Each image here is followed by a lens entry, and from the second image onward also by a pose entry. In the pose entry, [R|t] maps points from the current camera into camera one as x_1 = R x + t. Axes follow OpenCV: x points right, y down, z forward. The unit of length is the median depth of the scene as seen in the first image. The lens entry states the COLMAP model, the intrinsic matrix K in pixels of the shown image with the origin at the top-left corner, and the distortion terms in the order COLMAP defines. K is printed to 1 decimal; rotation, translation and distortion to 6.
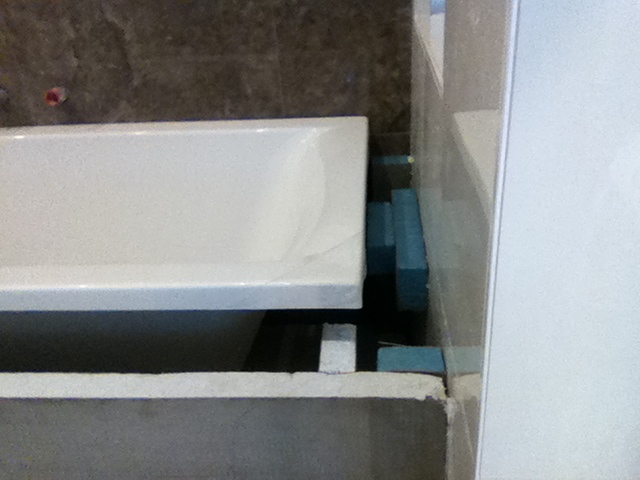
lens RADIAL K [[625.2, 0, 320.0], [0, 625.2, 240.0], [0, 0, 1]] dist [0.095850, -0.307690]
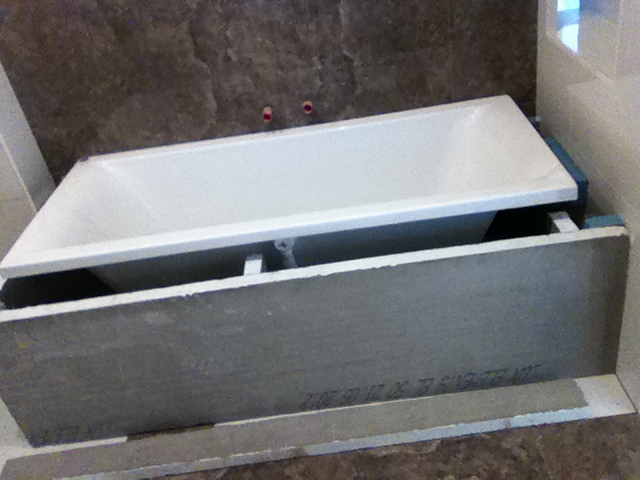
lens RADIAL K [[625.2, 0, 320.0], [0, 625.2, 240.0], [0, 0, 1]] dist [0.095850, -0.307690]
pose [[0.991663, -0.128189, 0.013119, -0.465369], [0.127294, 0.990348, 0.054838, 0.015117], [-0.020022, -0.052711, 0.998409, -0.580722]]
